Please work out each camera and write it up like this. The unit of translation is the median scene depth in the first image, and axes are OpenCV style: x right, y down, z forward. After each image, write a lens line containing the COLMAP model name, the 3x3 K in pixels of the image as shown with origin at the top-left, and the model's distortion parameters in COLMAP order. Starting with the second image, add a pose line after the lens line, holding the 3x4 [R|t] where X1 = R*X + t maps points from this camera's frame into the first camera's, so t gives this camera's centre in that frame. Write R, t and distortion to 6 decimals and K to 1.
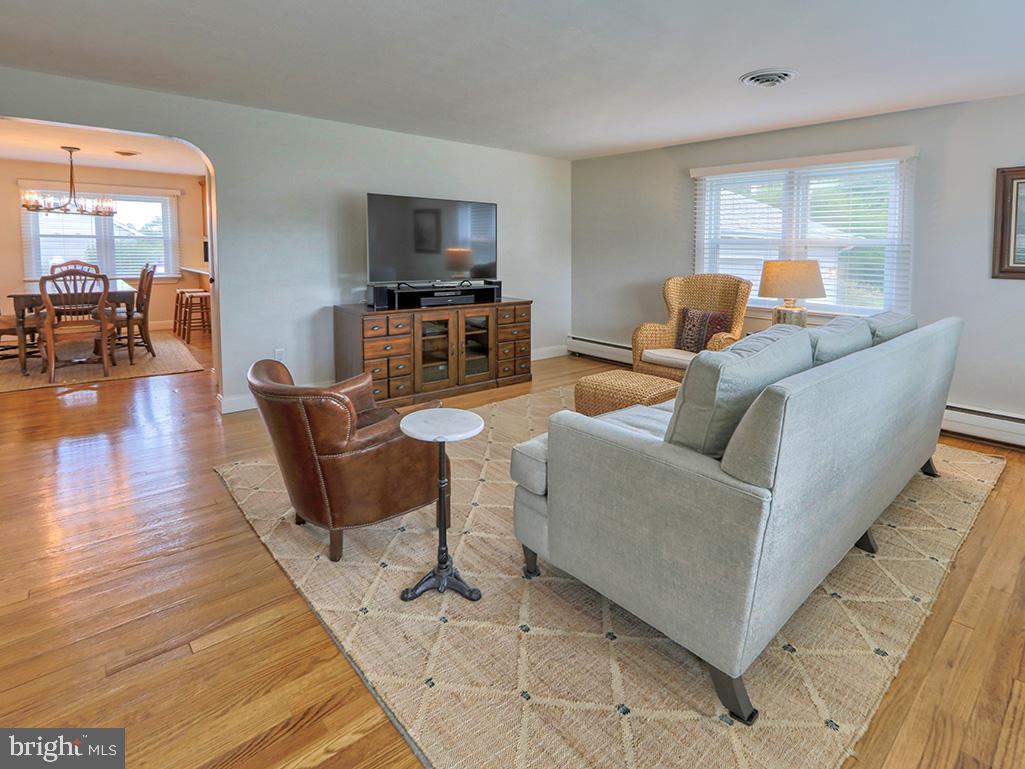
lens RADIAL K [[516.6, 0, 526.8], [0, 516.6, 386.5], [0, 0, 1]] dist [0.000566, -0.000182]
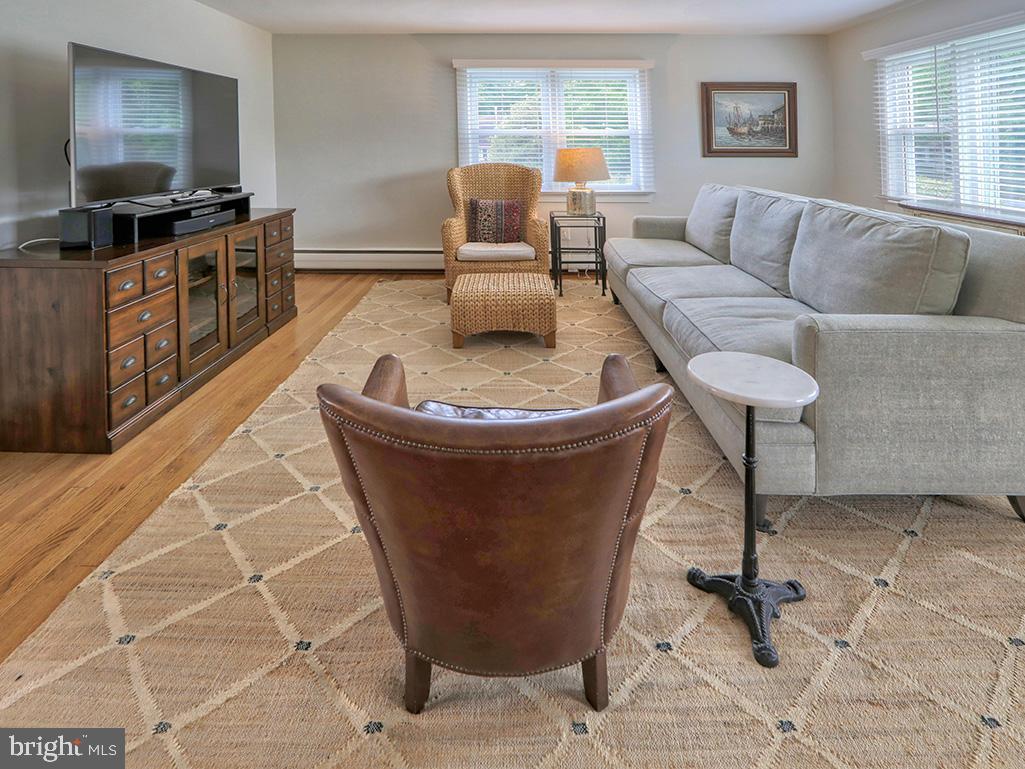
lens RADIAL K [[512.5, 0, 511.4], [0, 512.5, 241.0], [0, 0, 1]] dist [-0.006832, -0.001182]
pose [[0.678742, -0.147203, 0.719472, -0.387779], [0.200268, 0.979673, 0.011510, -0.082375], [-0.706542, 0.136276, 0.694426, 0.331865]]
